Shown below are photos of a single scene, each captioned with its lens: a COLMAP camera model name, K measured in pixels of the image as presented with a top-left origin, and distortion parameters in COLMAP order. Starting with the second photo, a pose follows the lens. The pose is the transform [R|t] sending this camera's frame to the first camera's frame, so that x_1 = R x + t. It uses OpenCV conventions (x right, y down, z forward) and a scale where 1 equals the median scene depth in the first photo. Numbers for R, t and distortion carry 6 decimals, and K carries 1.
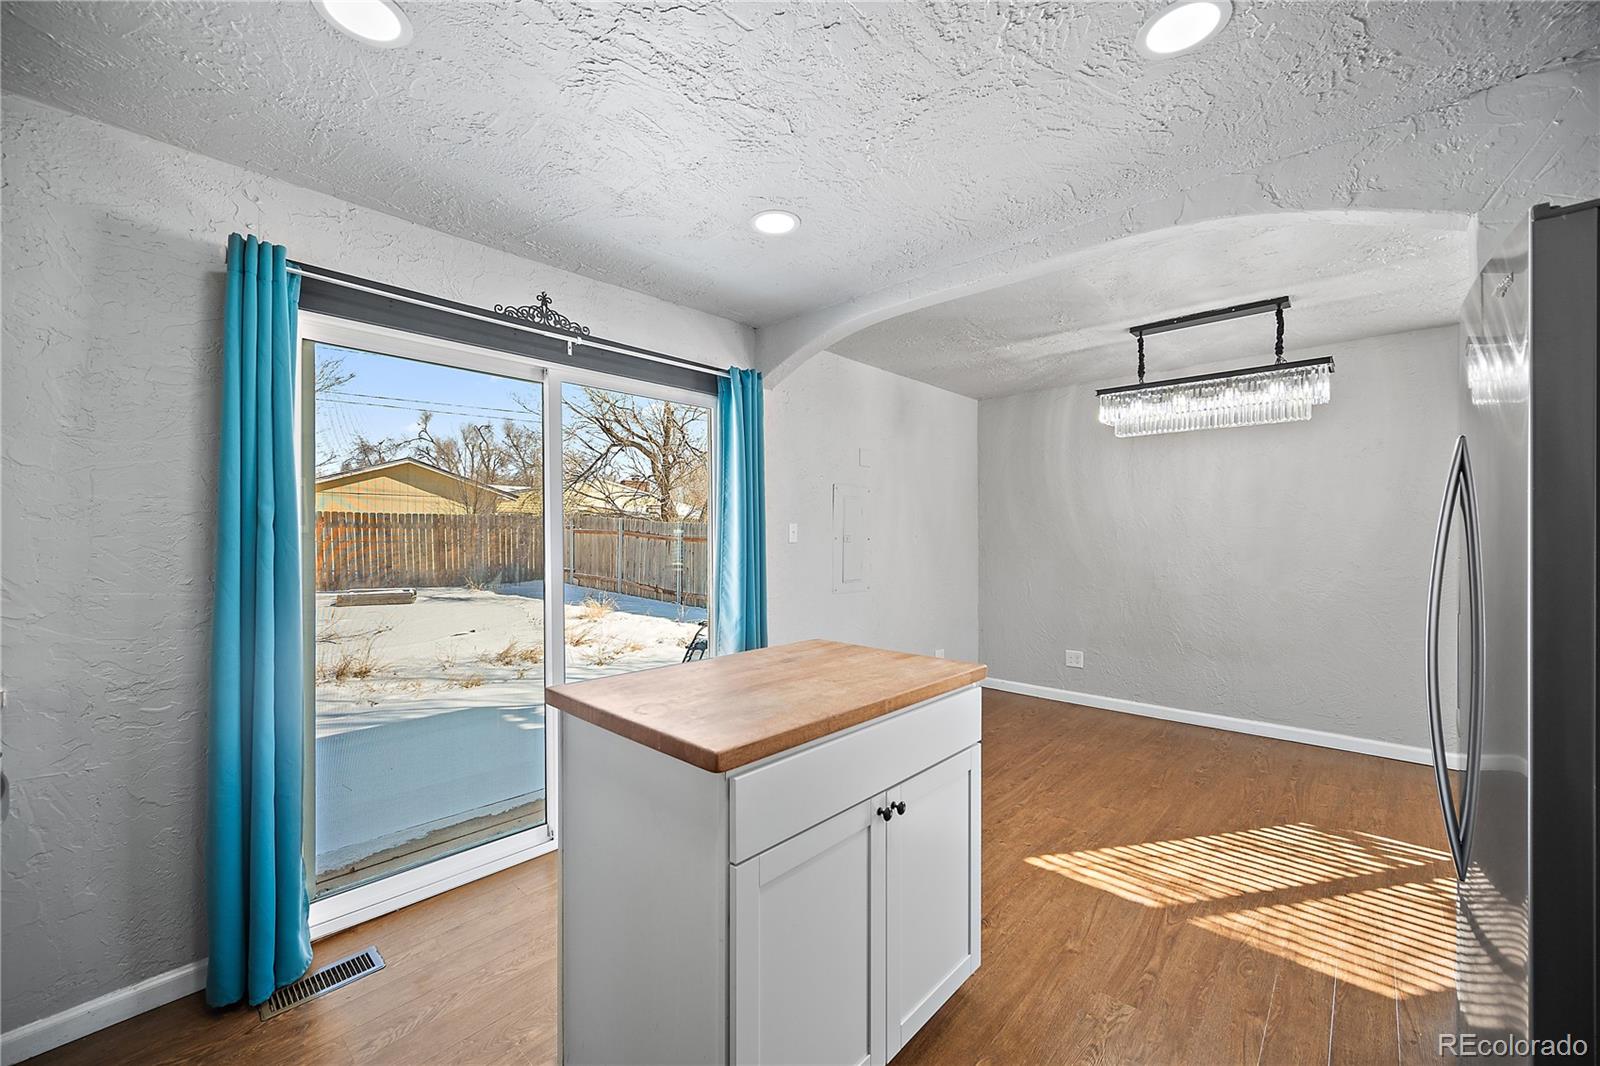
lens RADIAL K [[631.5, 0, 798.0], [0, 631.5, 541.2], [0, 0, 1]] dist [-0.004443, 0.000327]
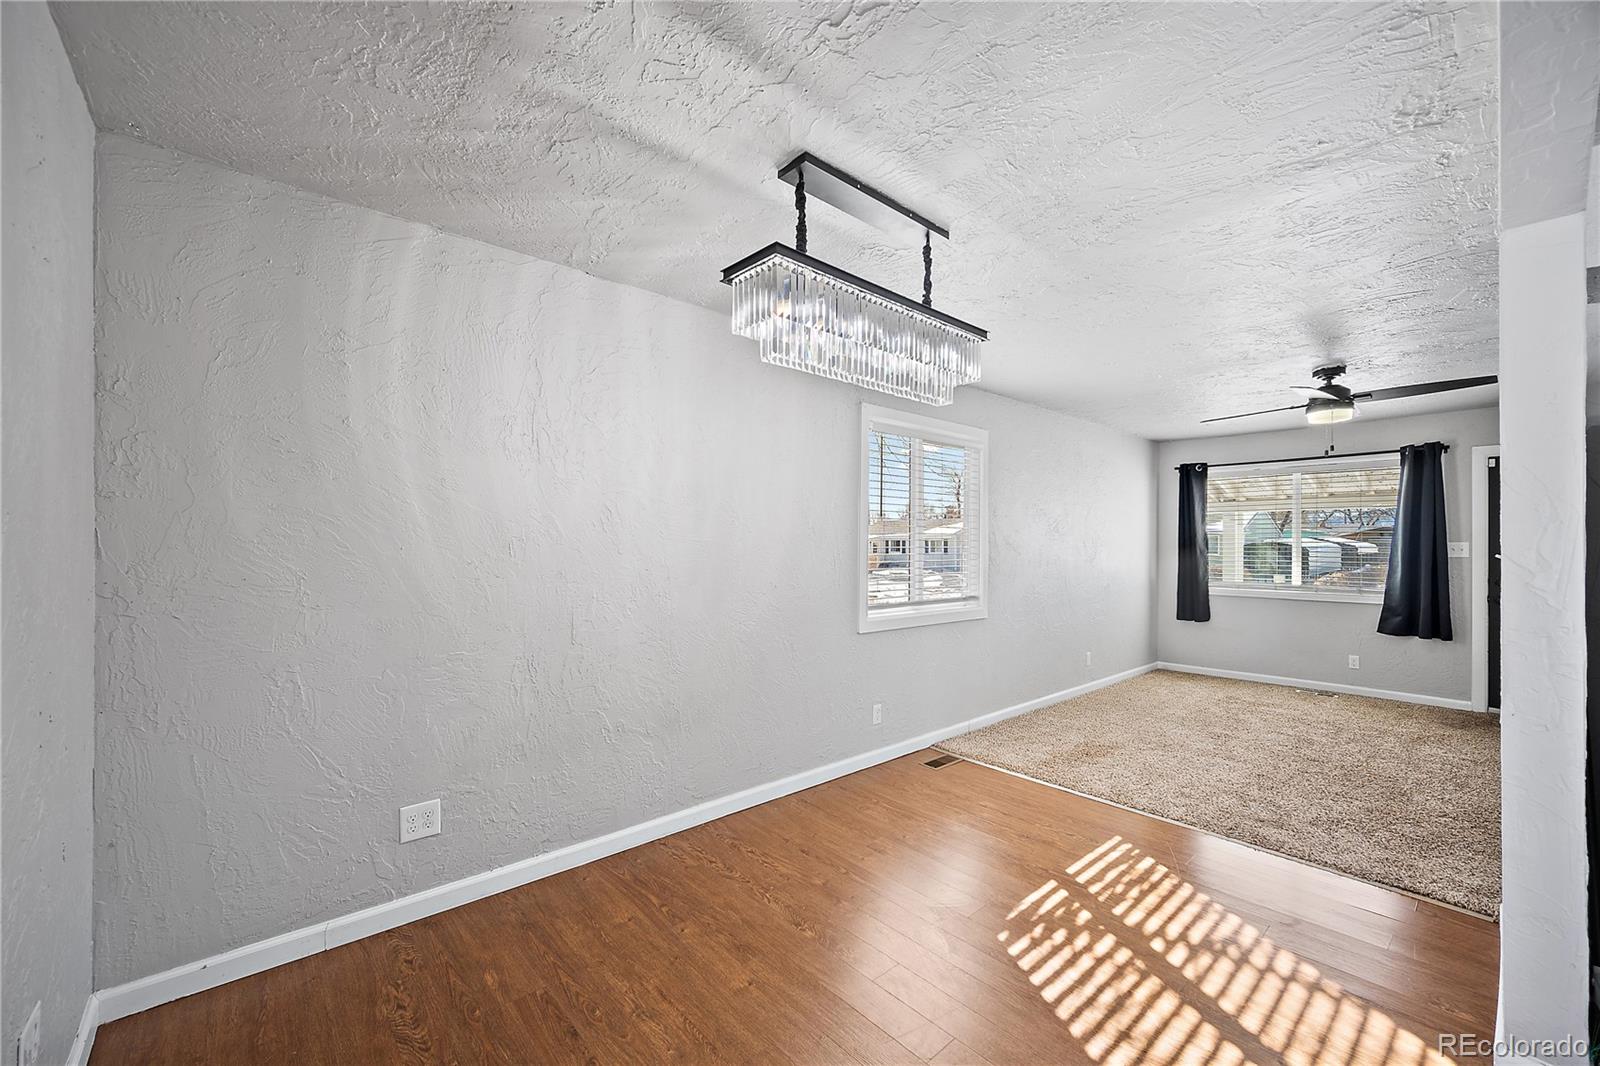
lens RADIAL K [[631.5, 0, 795.9], [0, 631.5, 542.0], [0, 0, 1]] dist [-0.004443, 0.000327]
pose [[0.108859, 0.008258, 0.994023, 0.017626], [0.002364, 0.999961, -0.008566, -0.015827], [-0.994054, 0.003283, 0.108835, 0.986088]]
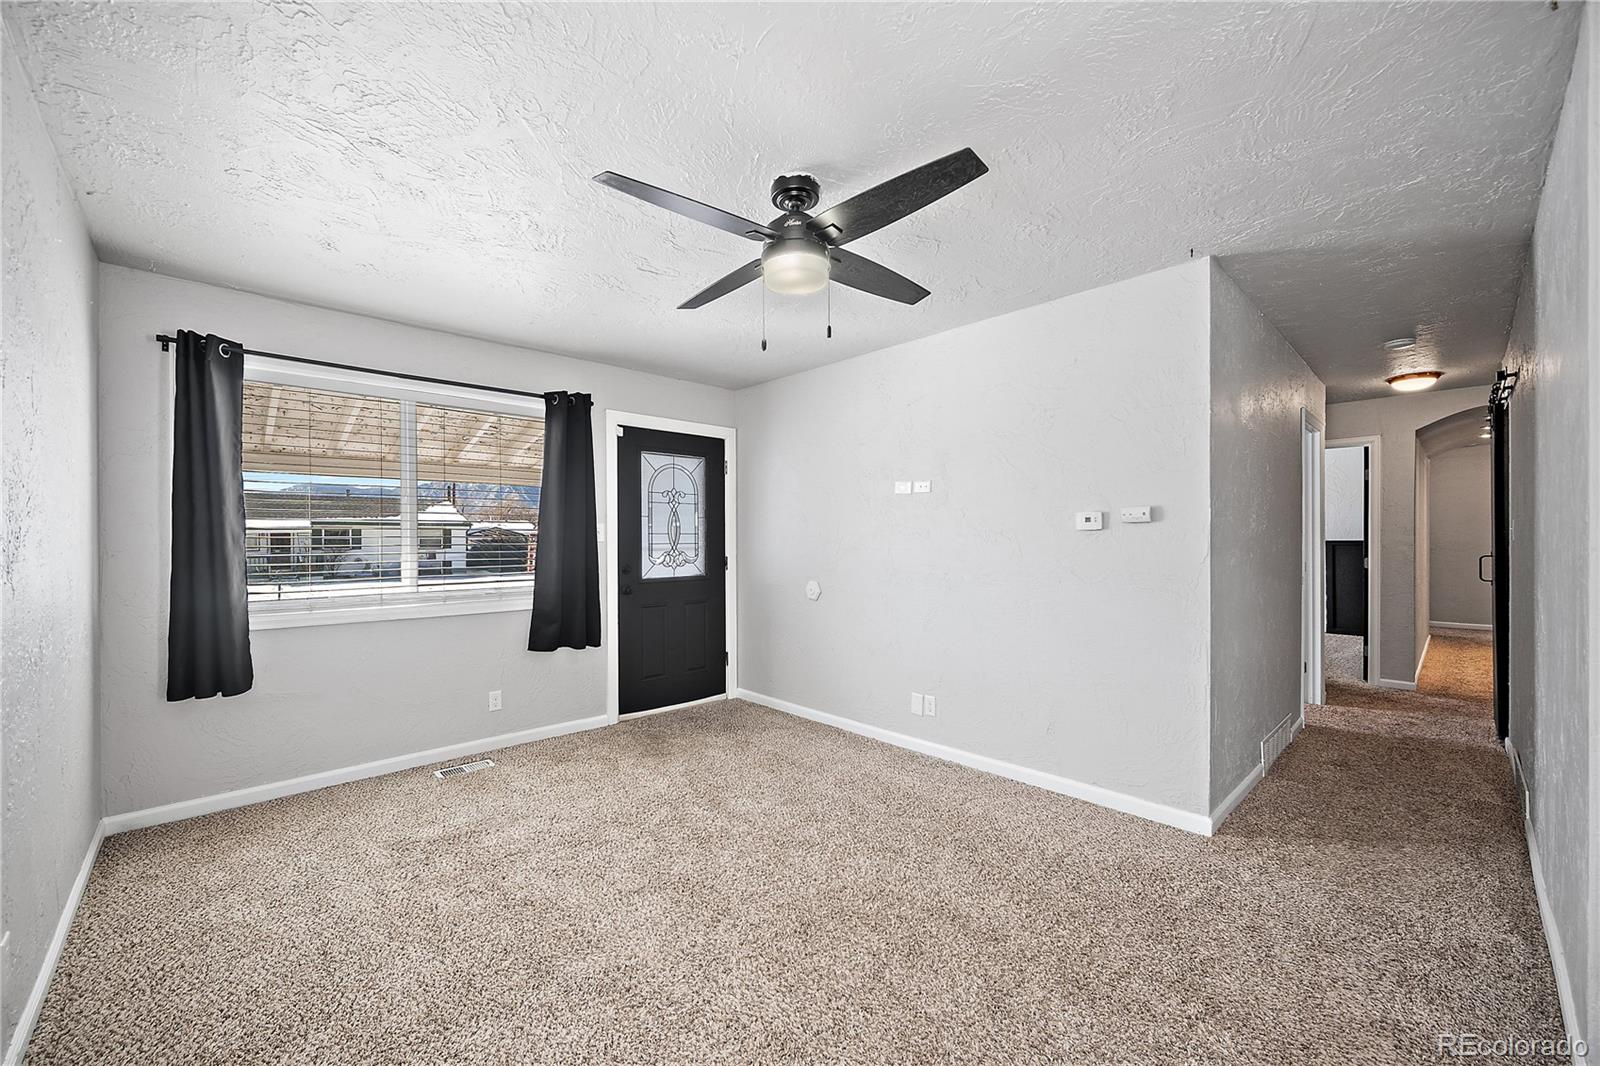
lens RADIAL K [[631.5, 0, 798.1], [0, 631.5, 539.8], [0, 0, 1]] dist [-0.004443, 0.000327]
pose [[-0.996573, 0.008076, 0.082319, 1.237118], [0.008691, 0.999937, 0.007117, 0.003795], [-0.082257, 0.007808, -0.996581, 0.761691]]
